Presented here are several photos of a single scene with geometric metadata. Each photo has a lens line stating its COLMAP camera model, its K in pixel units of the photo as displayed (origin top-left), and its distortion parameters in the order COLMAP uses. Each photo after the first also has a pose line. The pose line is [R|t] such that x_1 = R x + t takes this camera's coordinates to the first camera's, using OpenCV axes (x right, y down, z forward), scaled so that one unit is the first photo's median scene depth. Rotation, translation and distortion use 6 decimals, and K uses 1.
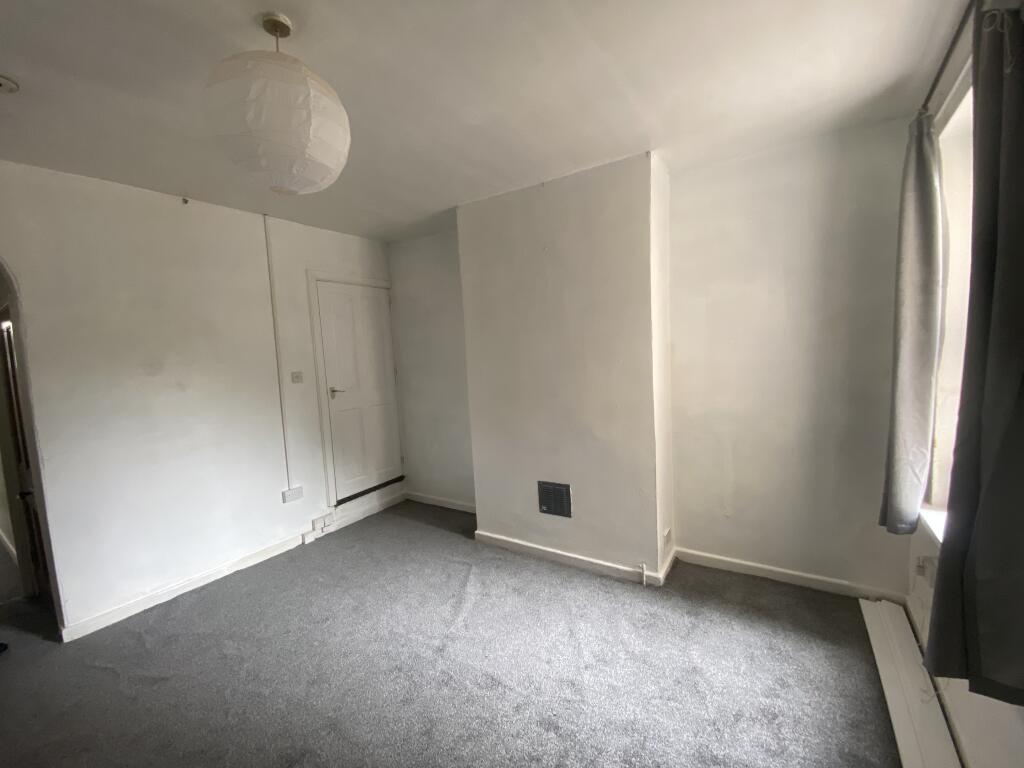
lens RADIAL K [[408.8, 0, 515.9], [0, 408.8, 387.7], [0, 0, 1]] dist [0.023872, -0.024303]
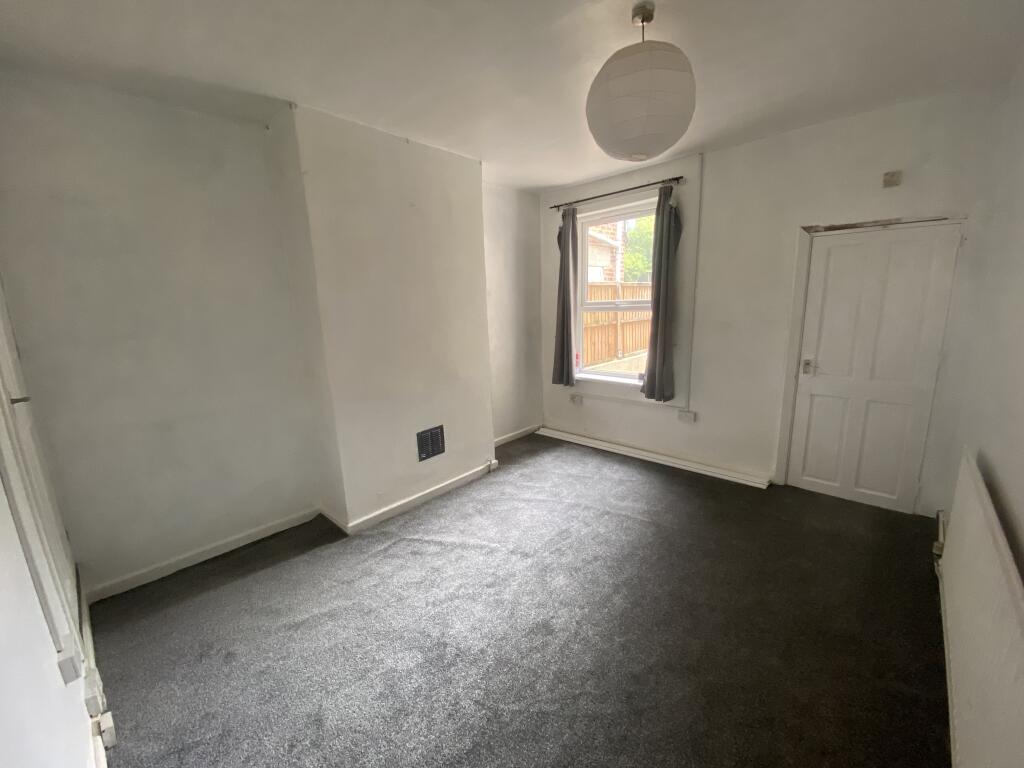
lens RADIAL K [[408.8, 0, 515.9], [0, 408.8, 387.7], [0, 0, 1]] dist [0.023872, -0.024303]
pose [[0.181882, -0.169895, 0.968532, -0.950147], [0.106141, 0.982598, 0.152430, -0.021404], [-0.977575, 0.075077, 0.196749, 0.565864]]
